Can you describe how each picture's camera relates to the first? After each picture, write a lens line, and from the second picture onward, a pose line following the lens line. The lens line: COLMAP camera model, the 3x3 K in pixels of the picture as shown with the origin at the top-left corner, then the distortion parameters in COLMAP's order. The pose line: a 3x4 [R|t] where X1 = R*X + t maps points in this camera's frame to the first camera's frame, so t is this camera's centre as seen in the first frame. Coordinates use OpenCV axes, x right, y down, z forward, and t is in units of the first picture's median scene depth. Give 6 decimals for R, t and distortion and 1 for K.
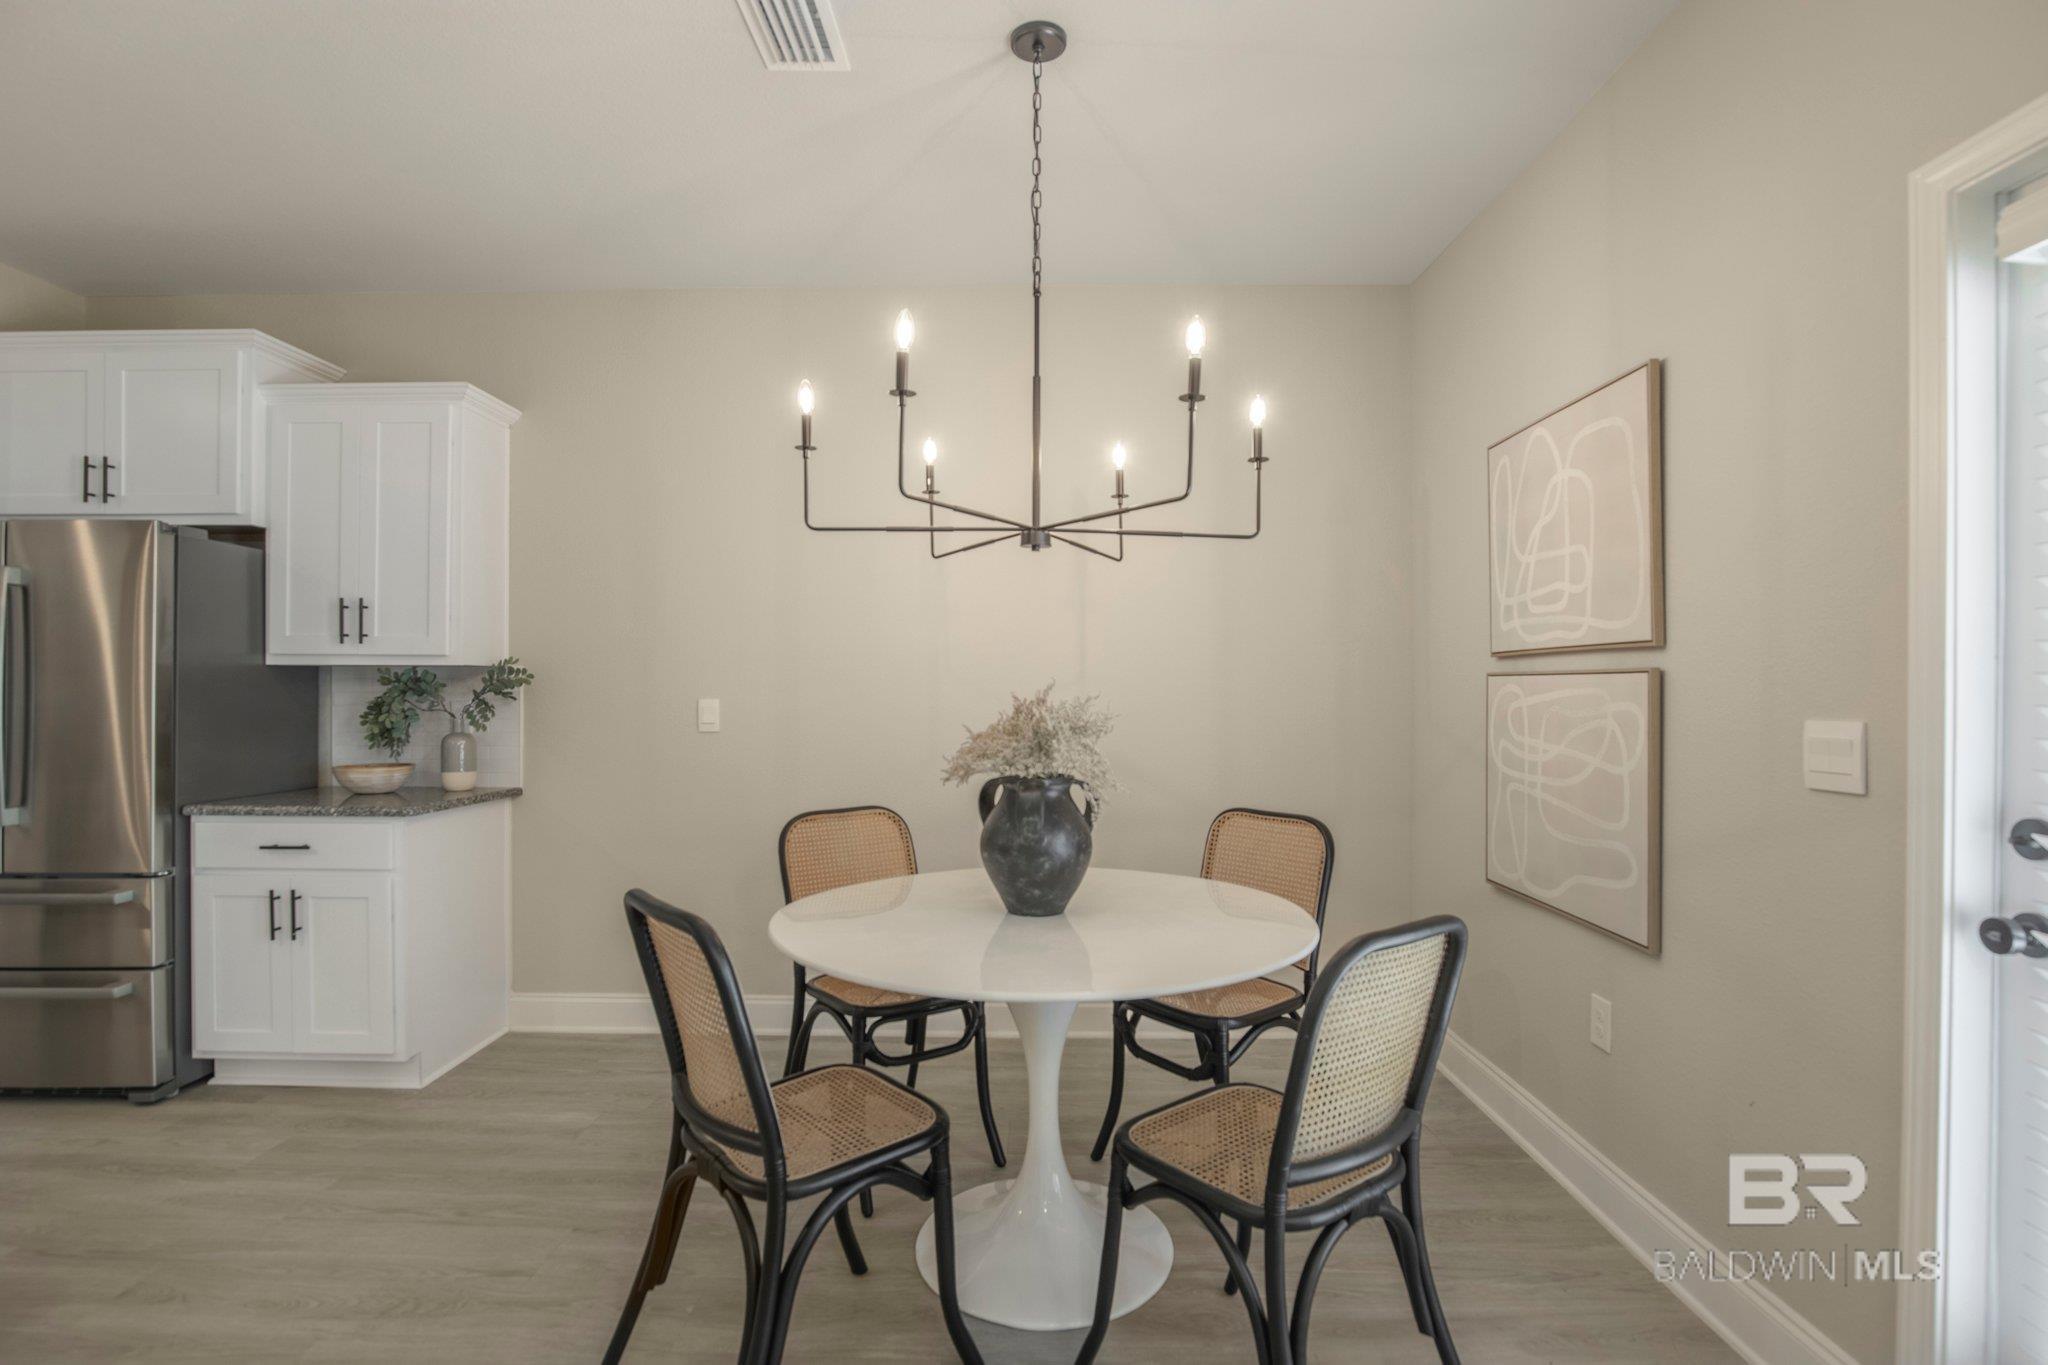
lens RADIAL K [[949.4, 0, 1028.5], [0, 949.4, 686.6], [0, 0, 1]] dist [-0.003497, 0.000126]
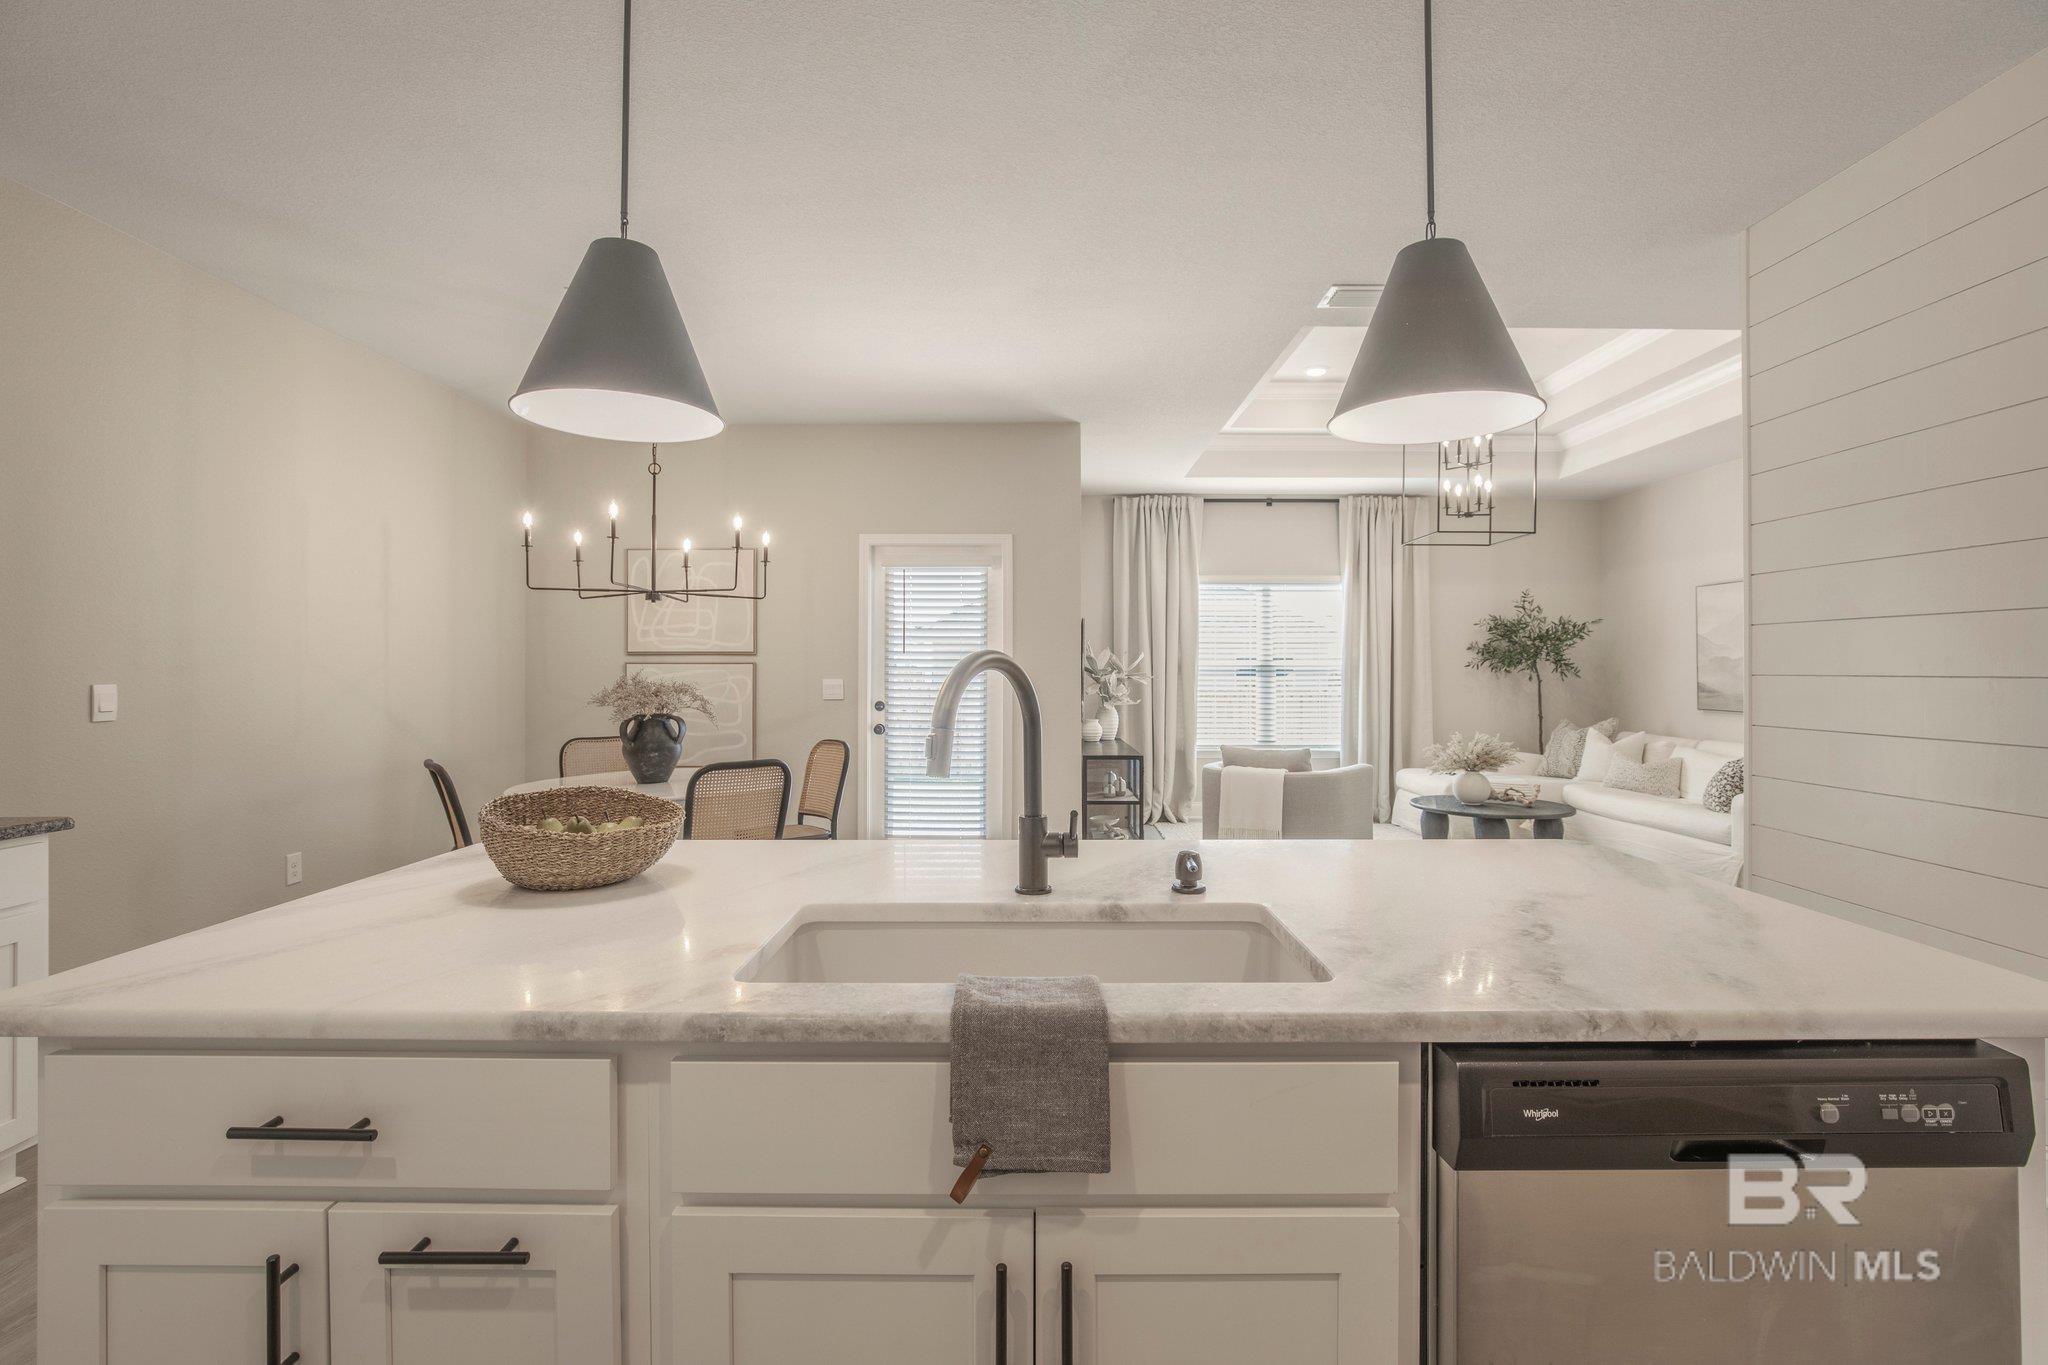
lens RADIAL K [[949.4, 0, 1027.1], [0, 949.4, 674.1], [0, 0, 1]] dist [-0.003497, 0.000126]
pose [[0.005161, -0.007169, 0.999961, -1.972843], [-0.000233, 0.999974, 0.007171, -0.005454], [-0.999987, -0.000270, 0.005159, 0.197776]]
